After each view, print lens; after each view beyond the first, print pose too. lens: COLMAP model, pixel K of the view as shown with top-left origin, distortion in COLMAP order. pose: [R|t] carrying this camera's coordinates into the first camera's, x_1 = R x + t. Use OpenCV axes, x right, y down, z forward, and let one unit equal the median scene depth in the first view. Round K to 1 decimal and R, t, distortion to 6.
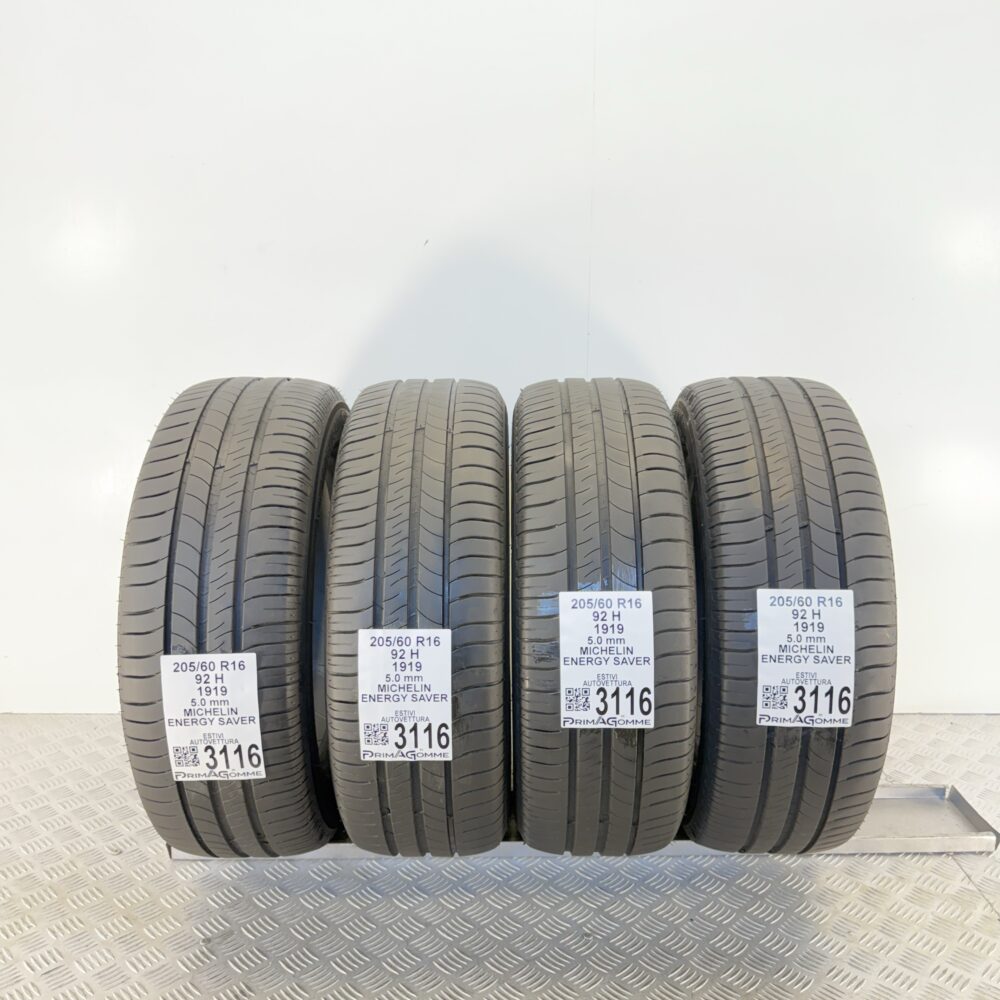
lens RADIAL K [[927.9, 0, 500.0], [0, 927.9, 500.0], [0, 0, 1]] dist [0.093368, -0.181940]
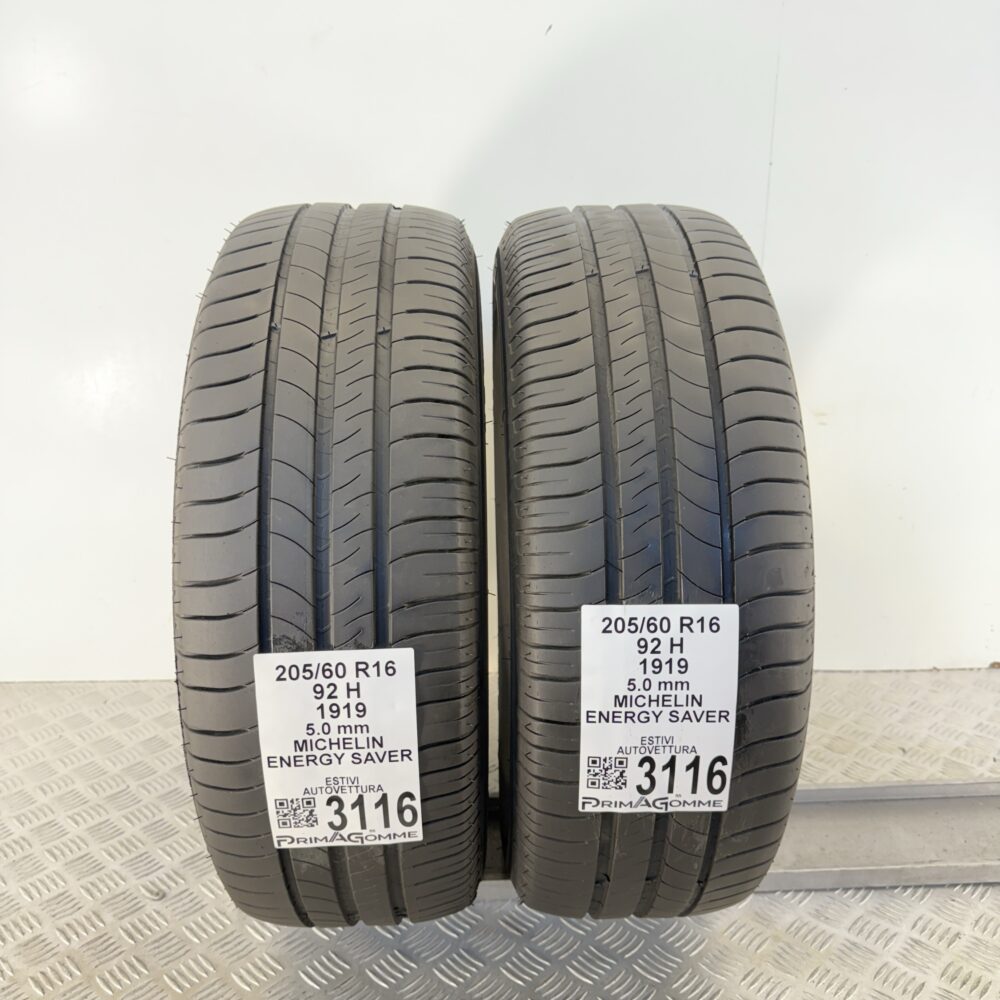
lens RADIAL K [[926.4, 0, 498.2], [0, 926.4, 509.2], [0, 0, 1]] dist [0.120624, -0.210533]
pose [[0.999613, -0.012866, 0.024682, -0.215341], [0.010280, 0.994715, 0.102162, 0.015789], [-0.025866, -0.101869, 0.994461, 0.408746]]
